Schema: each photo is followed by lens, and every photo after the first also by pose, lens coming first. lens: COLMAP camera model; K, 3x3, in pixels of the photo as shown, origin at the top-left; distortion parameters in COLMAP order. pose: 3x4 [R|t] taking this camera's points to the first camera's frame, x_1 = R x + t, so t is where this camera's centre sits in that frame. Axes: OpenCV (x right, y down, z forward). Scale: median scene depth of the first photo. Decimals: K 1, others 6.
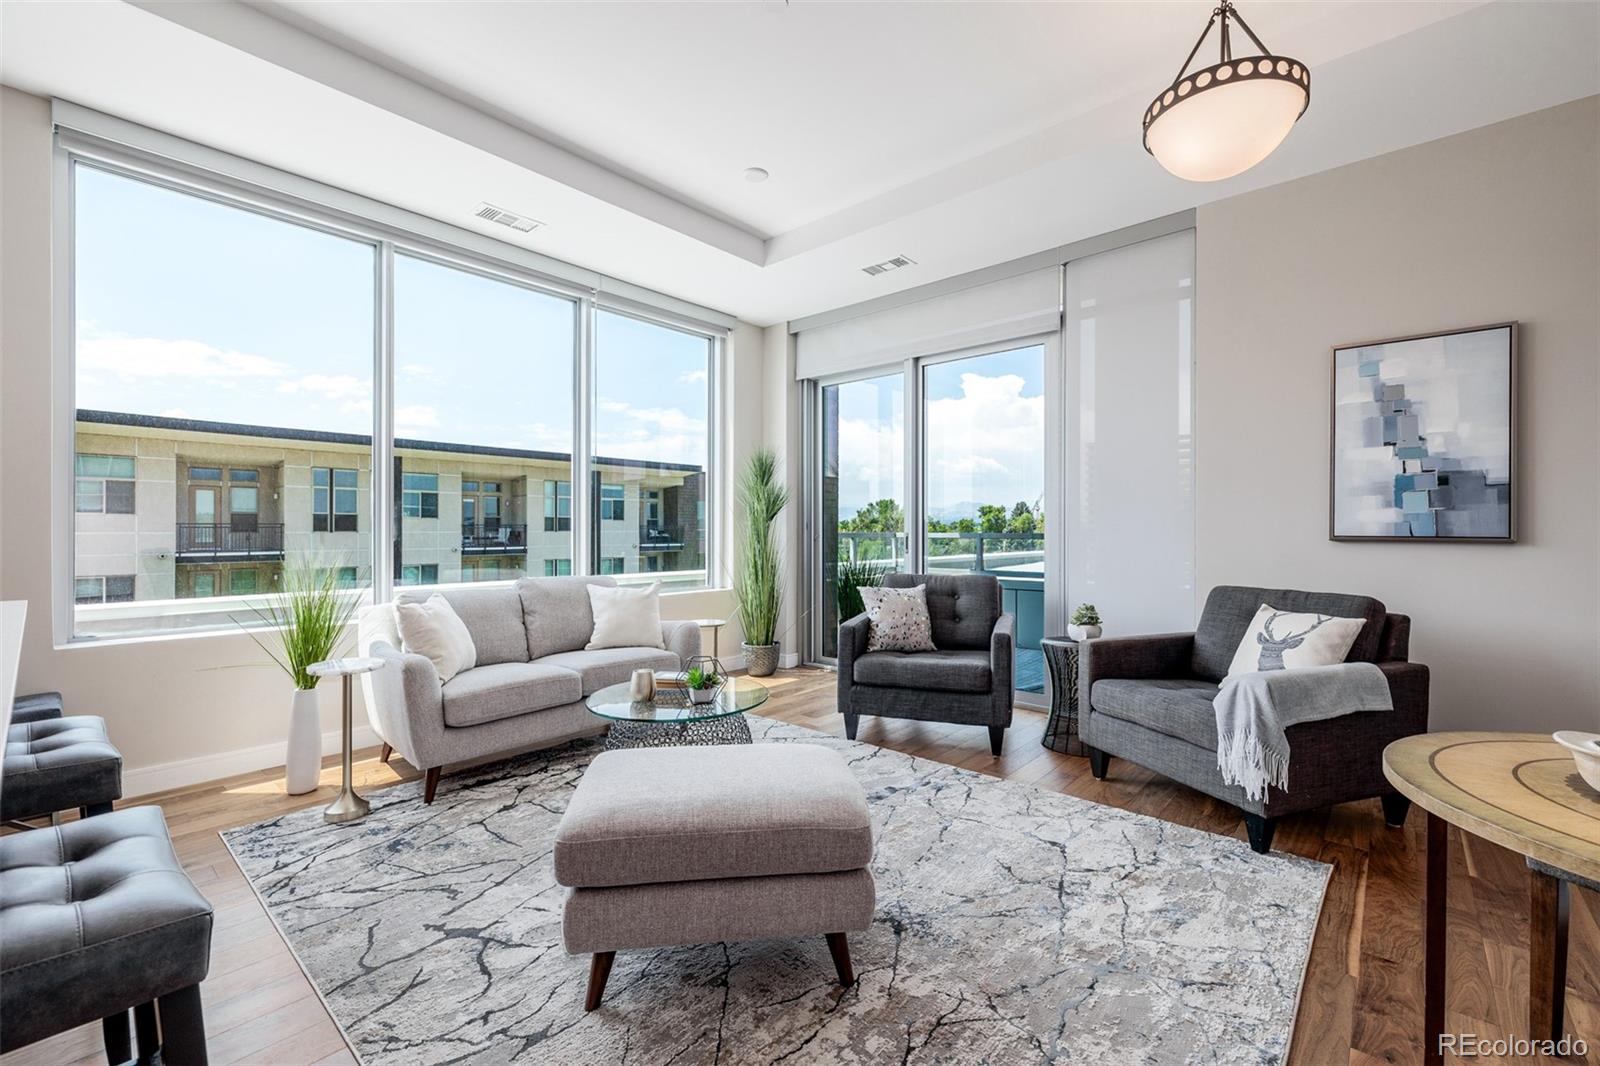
lens RADIAL K [[675.3, 0, 802.2], [0, 675.3, 530.5], [0, 0, 1]] dist [0.002167, 0.000647]
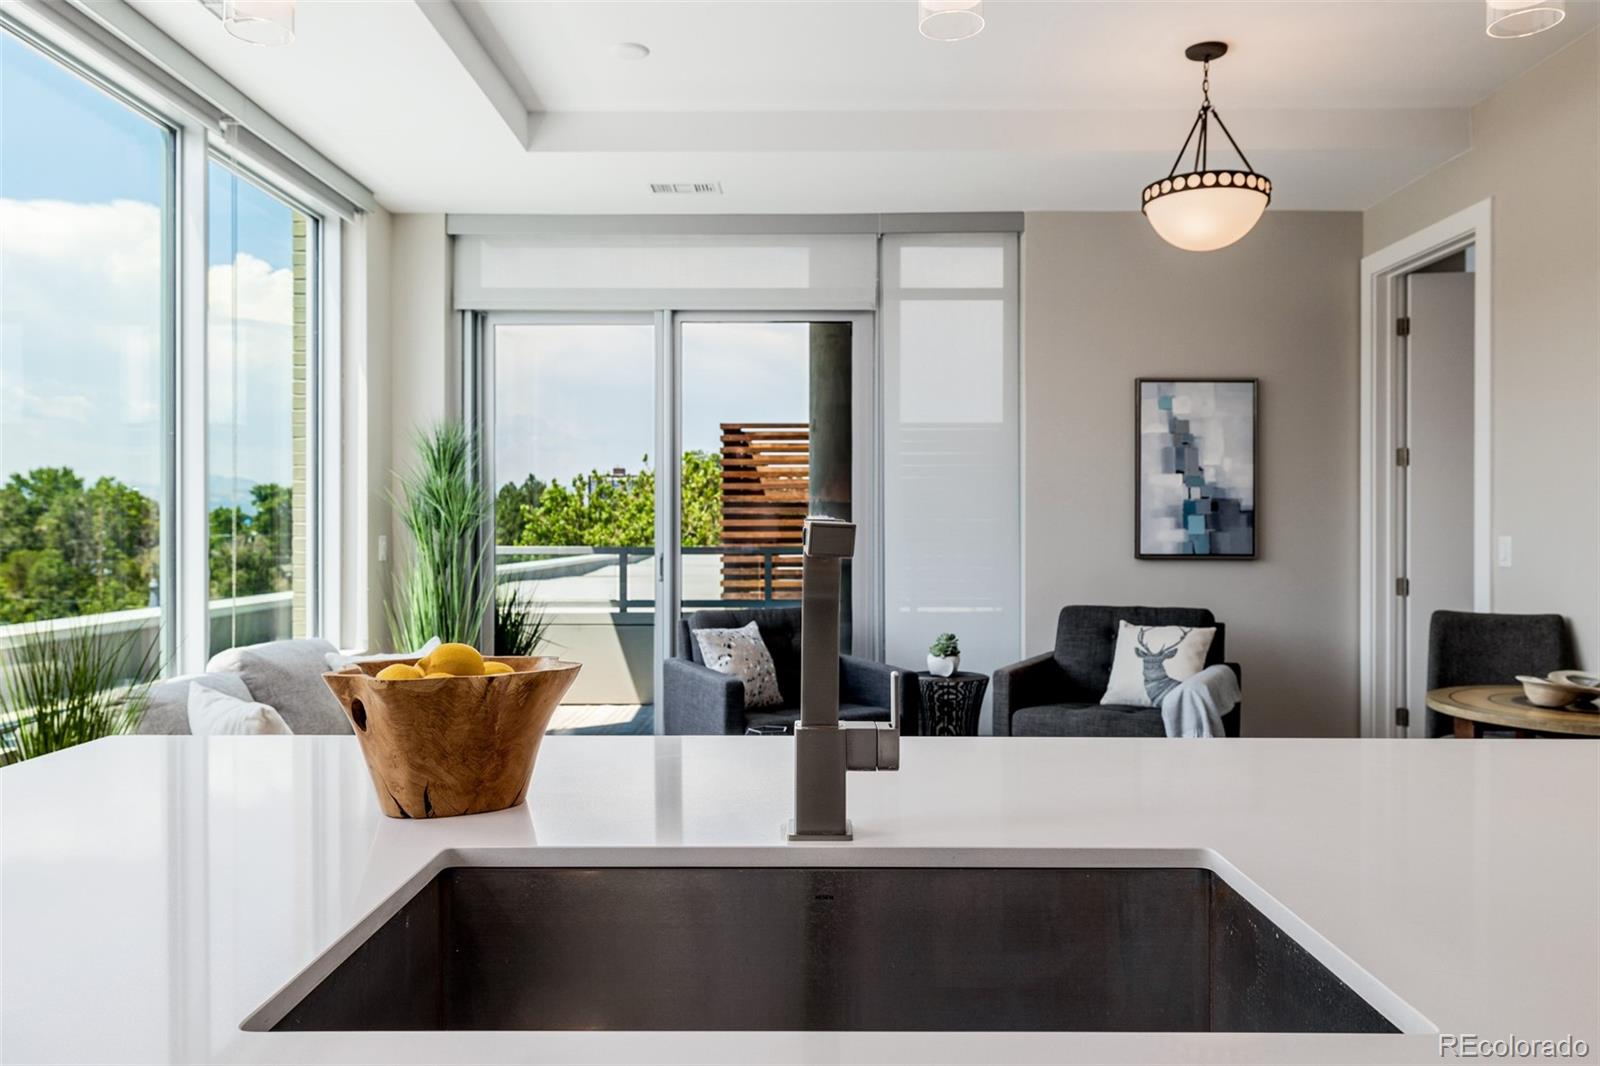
lens RADIAL K [[1137.1, 0, 800.0], [0, 1137.1, 533.0], [0, 0, 1]] dist [0.002891, 0.000531]
pose [[0.755036, -0.004464, 0.655669, -0.528282], [0.001442, 0.999986, 0.005149, -0.023451], [-0.655682, -0.002942, 0.755031, -0.007273]]
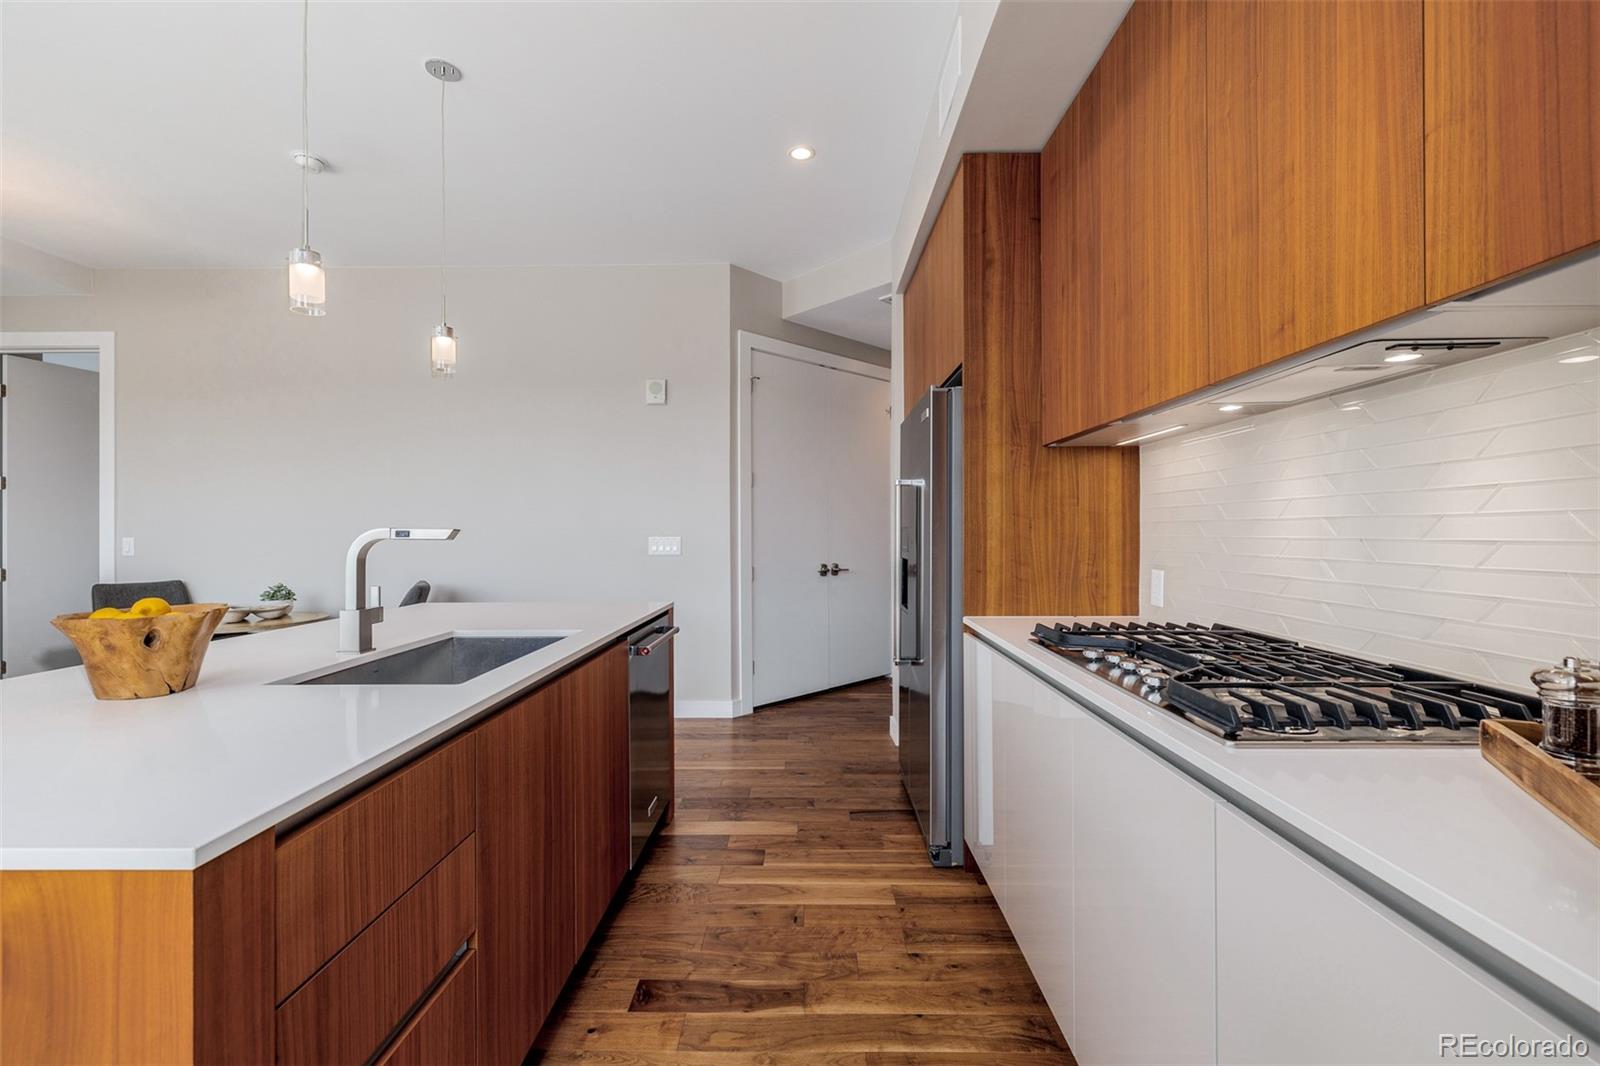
lens RADIAL K [[675.3, 0, 802.2], [0, 675.3, 530.5], [0, 0, 1]] dist [0.002167, 0.000647]
pose [[-0.651970, 0.001755, 0.758242, -0.791897], [0.002013, 0.999998, -0.000584, -0.022007], [-0.758242, 0.001146, -0.651972, 0.225726]]
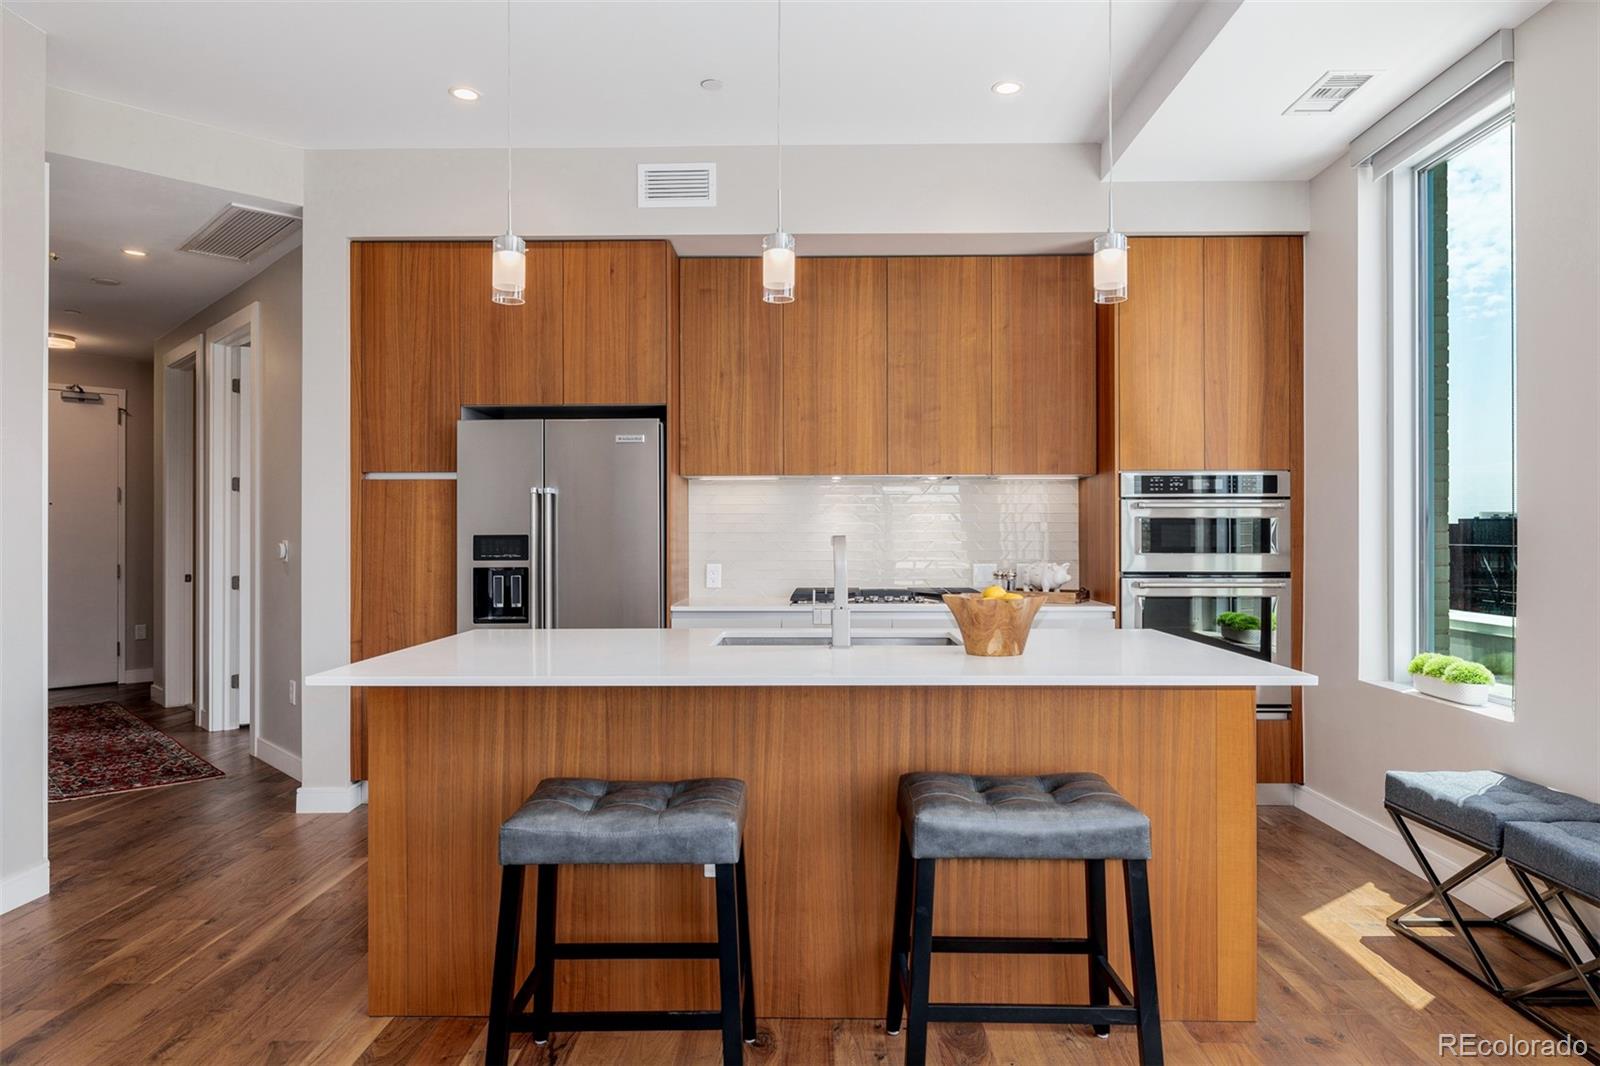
lens RADIAL K [[982.2, 0, 797.5], [0, 982.2, 527.7], [0, 0, 1]] dist [-0.001841, -0.000751]
pose [[-0.761573, -0.004741, -0.648062, 0.021470], [0.000651, 0.999967, -0.008081, -0.024181], [0.648079, -0.006576, -0.761544, 0.589792]]
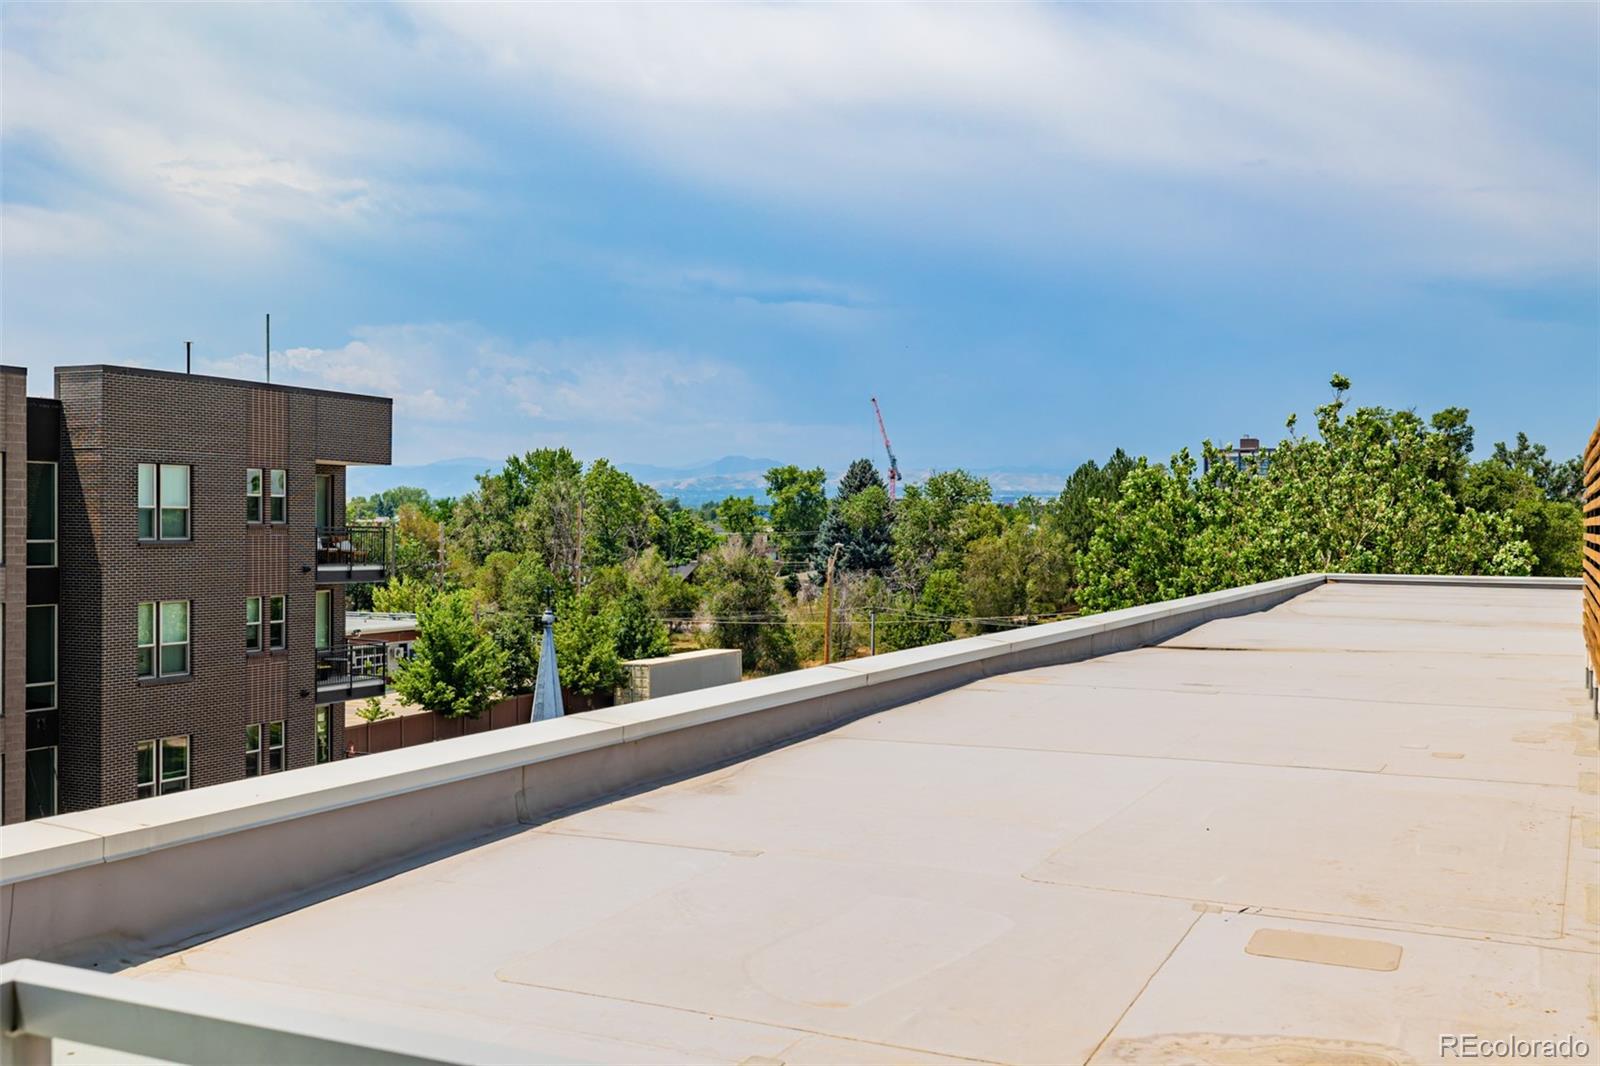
lens RADIAL K [[1572.9, 0, 805.2], [0, 1572.9, 530.4], [0, 0, 1]] dist [-0.006241, -0.002531]
pose [[0.960731, 0.002219, 0.277473, 0.287019], [-0.003915, 0.999977, 0.005557, -0.085049], [-0.277454, -0.006425, 0.960717, 1.219846]]
